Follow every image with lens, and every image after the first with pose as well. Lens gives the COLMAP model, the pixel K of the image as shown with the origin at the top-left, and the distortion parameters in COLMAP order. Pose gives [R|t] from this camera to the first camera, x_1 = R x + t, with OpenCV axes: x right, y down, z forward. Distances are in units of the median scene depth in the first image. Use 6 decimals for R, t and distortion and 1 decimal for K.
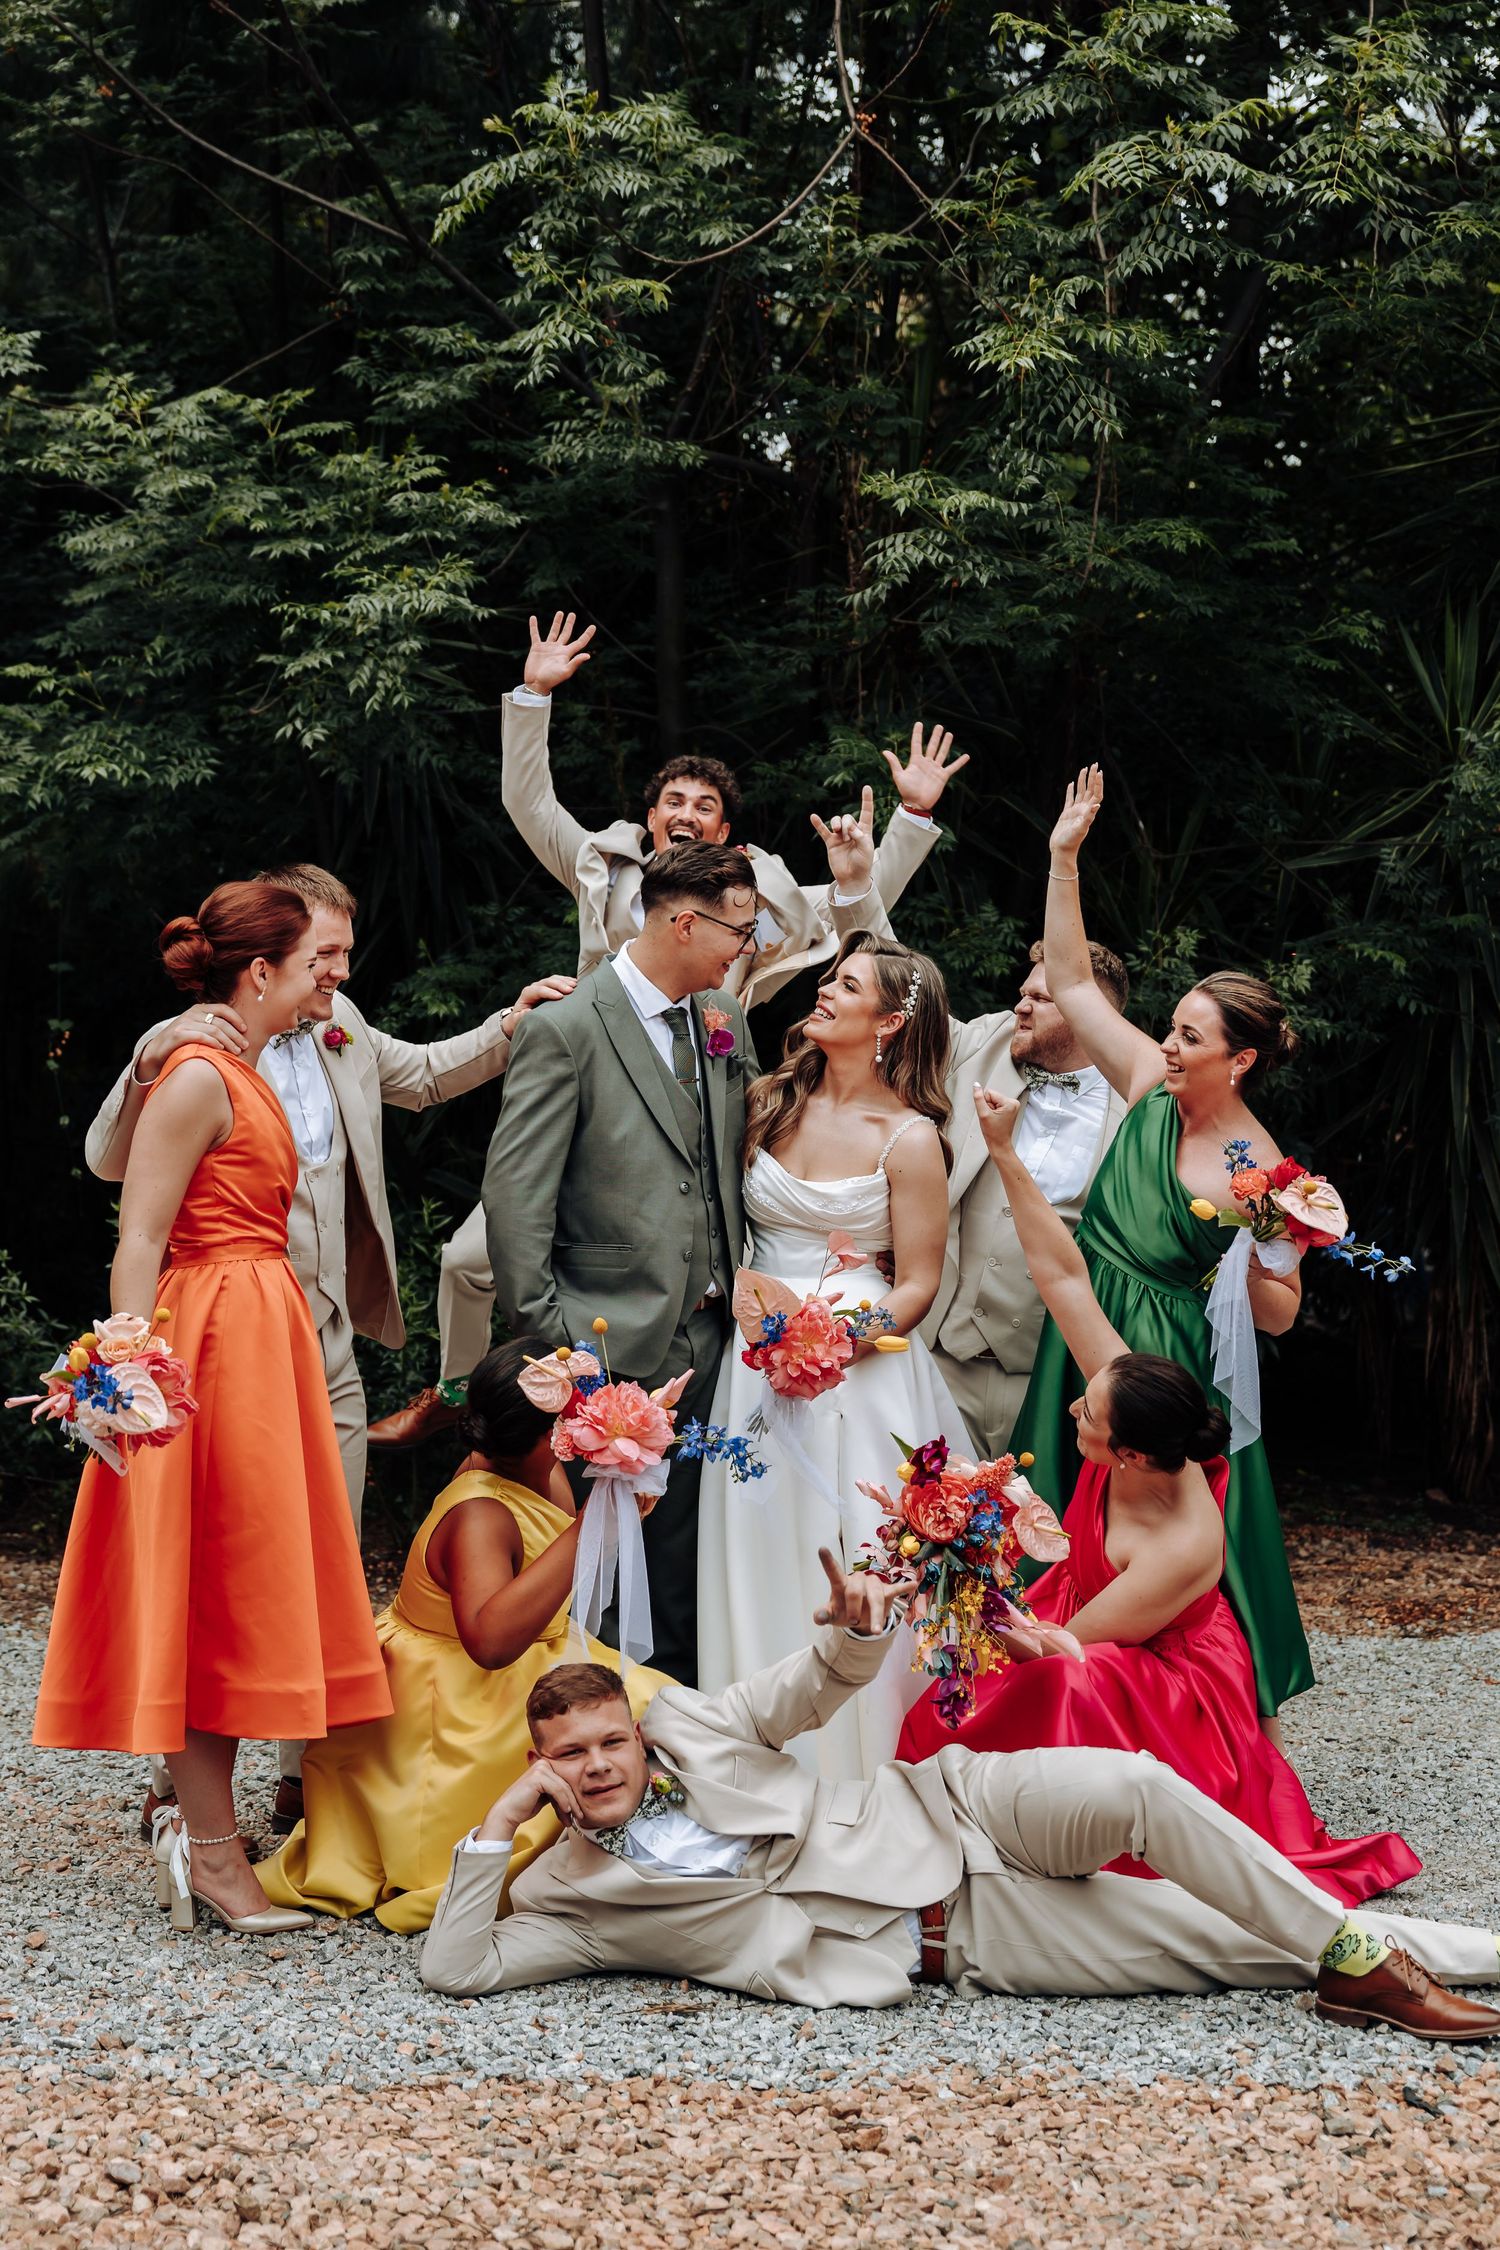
lens RADIAL K [[3283.6, 0, 855.6], [0, 3283.6, 1079.4], [0, 0, 1]] dist [-0.005193, -0.144393]
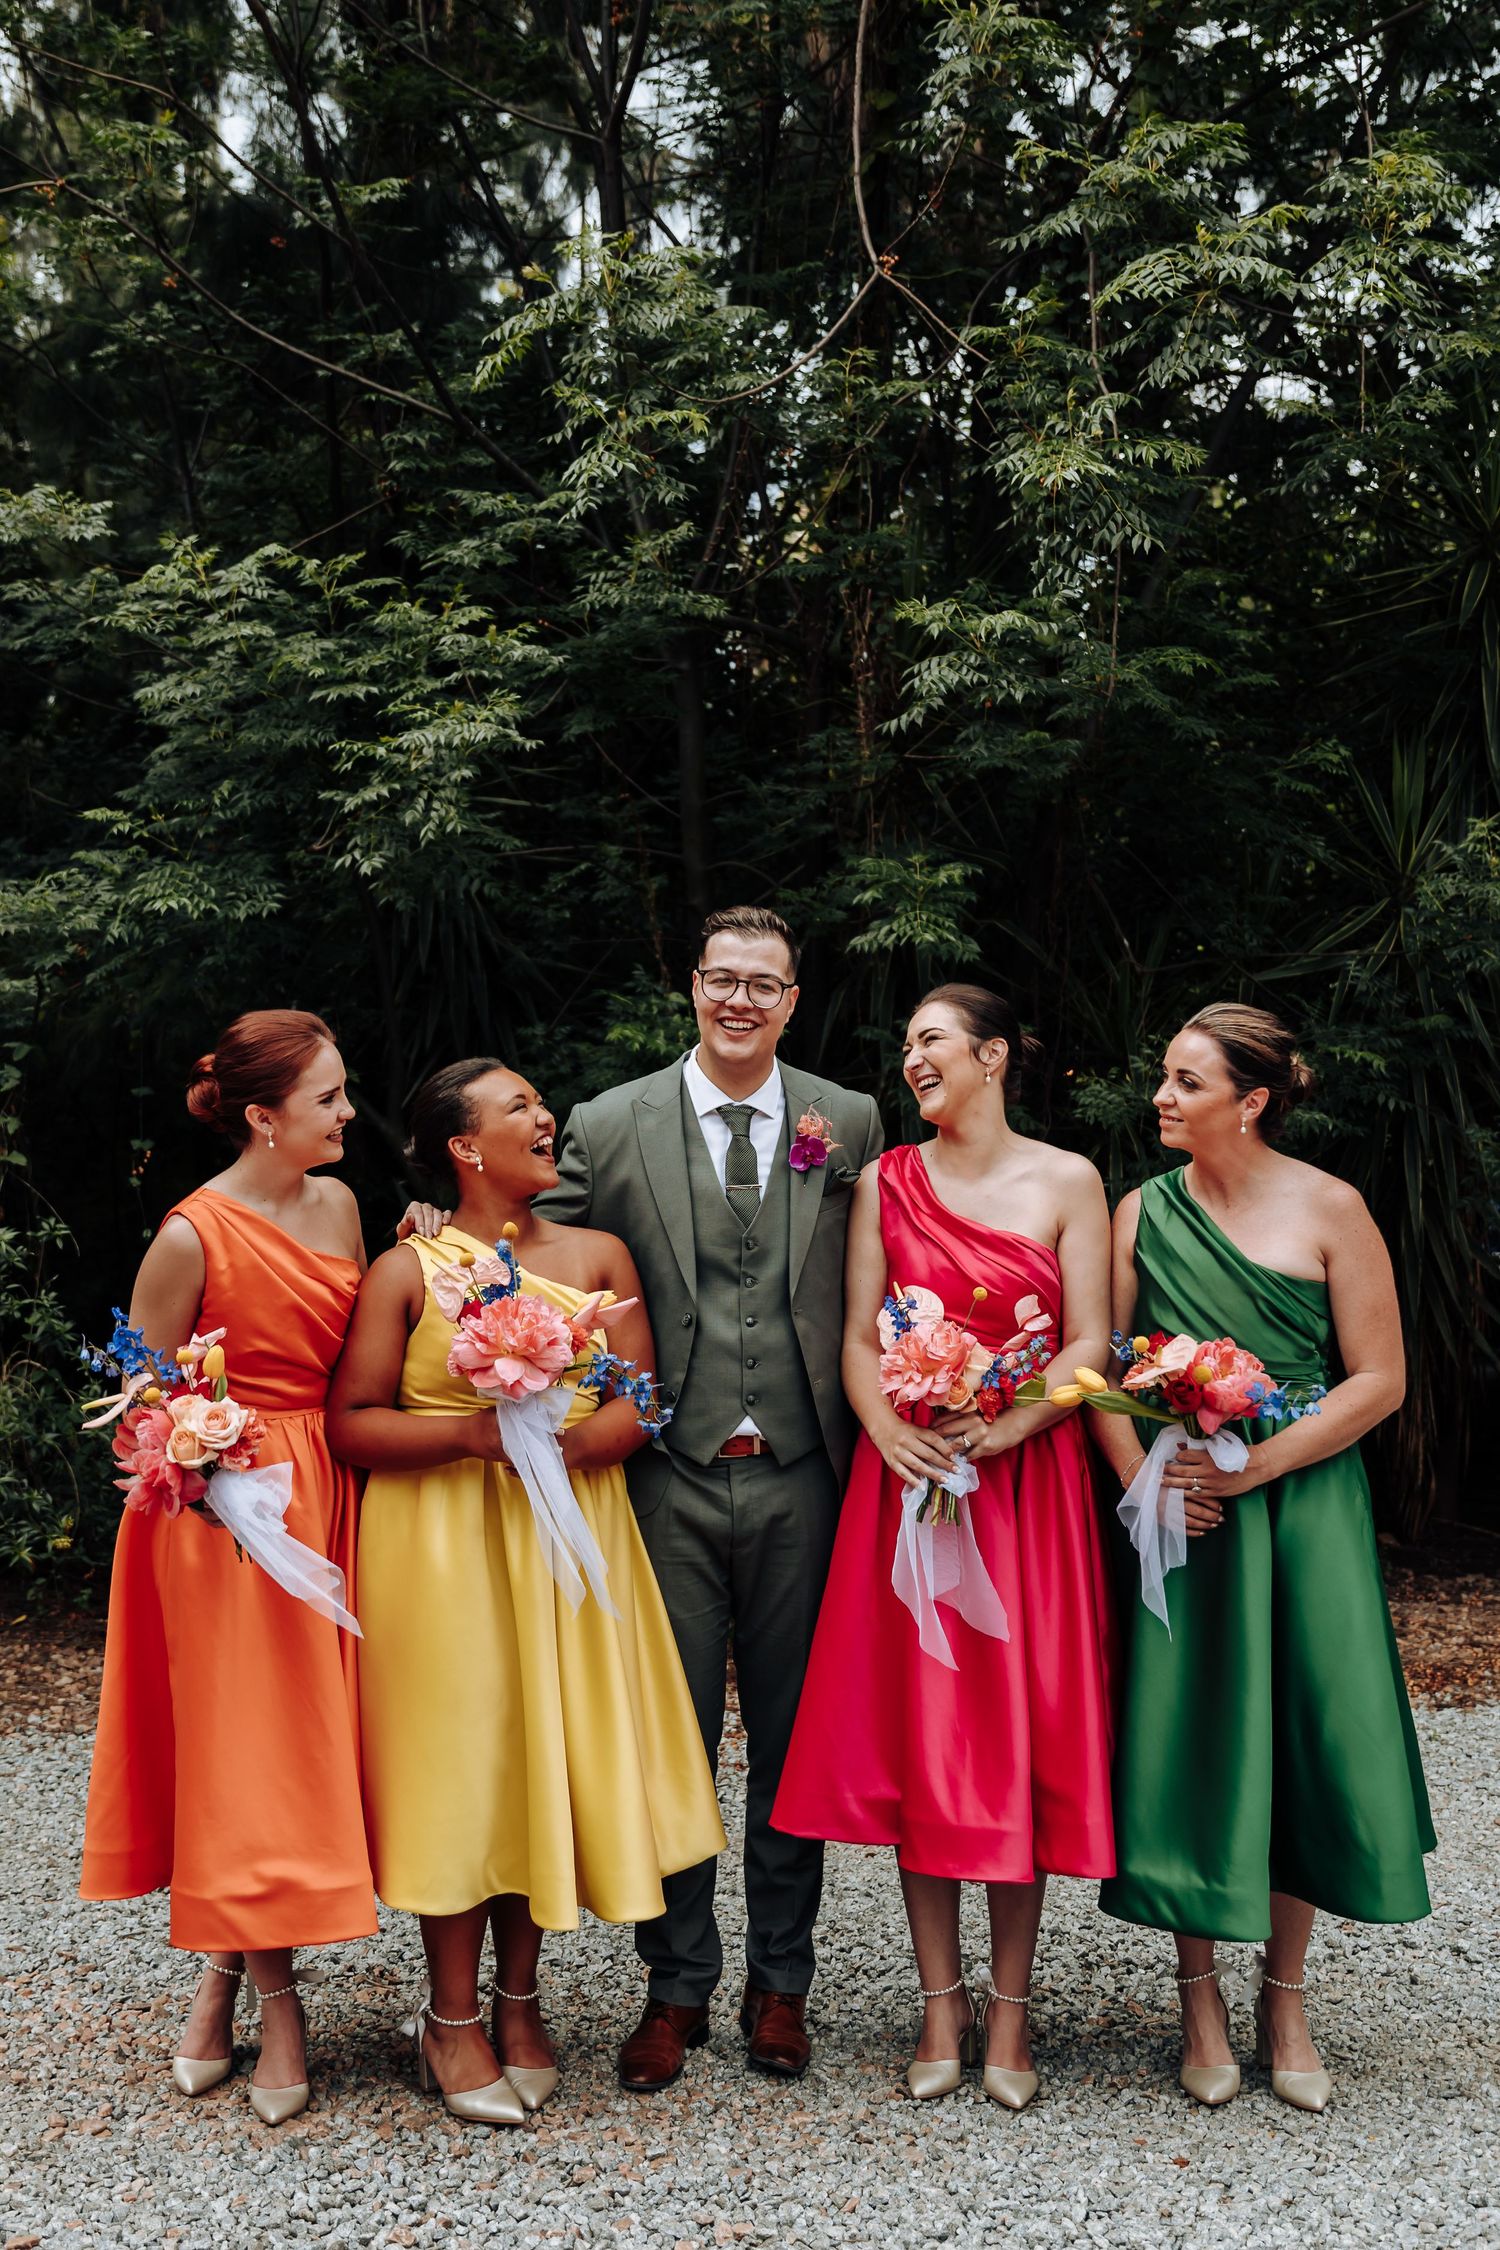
lens RADIAL K [[2332.1, 0, 782.0], [0, 2332.1, 1122.3], [0, 0, 1]] dist [0.007281, -0.012679]
pose [[0.999752, -0.021573, 0.005525, -0.038159], [0.021698, 0.999483, -0.023707, -0.001093], [-0.005011, 0.023821, 0.999704, 0.244907]]
